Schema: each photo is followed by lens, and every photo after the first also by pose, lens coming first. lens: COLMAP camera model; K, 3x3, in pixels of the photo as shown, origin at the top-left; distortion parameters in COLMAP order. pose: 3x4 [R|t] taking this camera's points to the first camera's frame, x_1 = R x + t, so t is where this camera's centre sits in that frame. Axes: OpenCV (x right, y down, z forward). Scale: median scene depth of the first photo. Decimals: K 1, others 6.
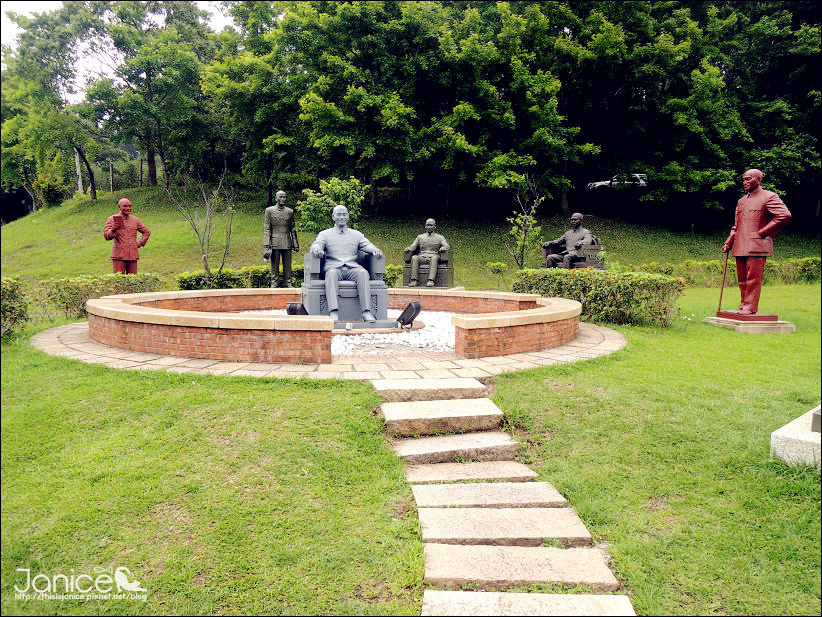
lens RADIAL K [[584.1, 0, 411.5], [0, 584.1, 307.2], [0, 0, 1]] dist [-0.004496, 0.001001]
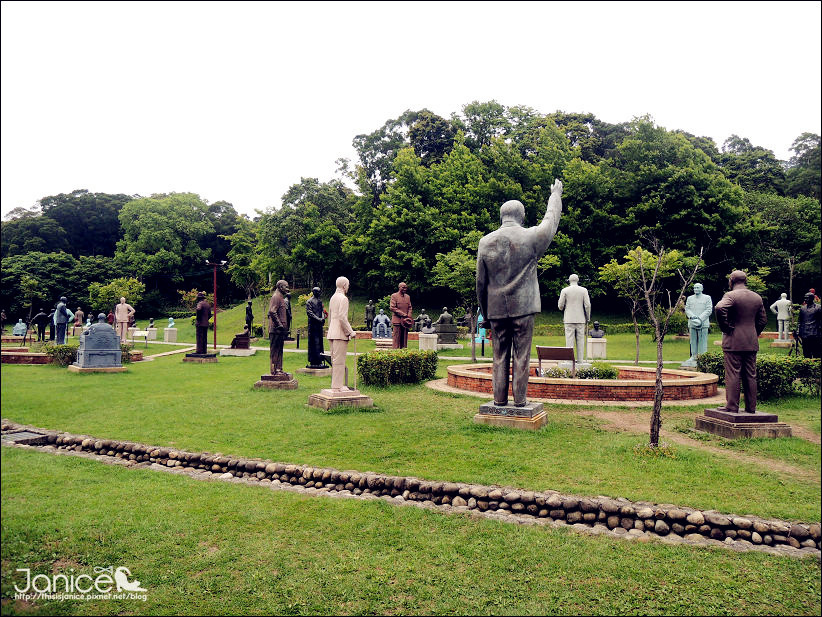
lens RADIAL K [[584.1, 0, 410.6], [0, 584.1, 309.7], [0, 0, 1]] dist [-0.004496, 0.001001]
pose [[0.982976, -0.002286, -0.183722, 0.619593], [-0.018110, 0.993848, -0.109263, 0.201842], [0.182841, 0.110730, 0.976887, -2.197326]]
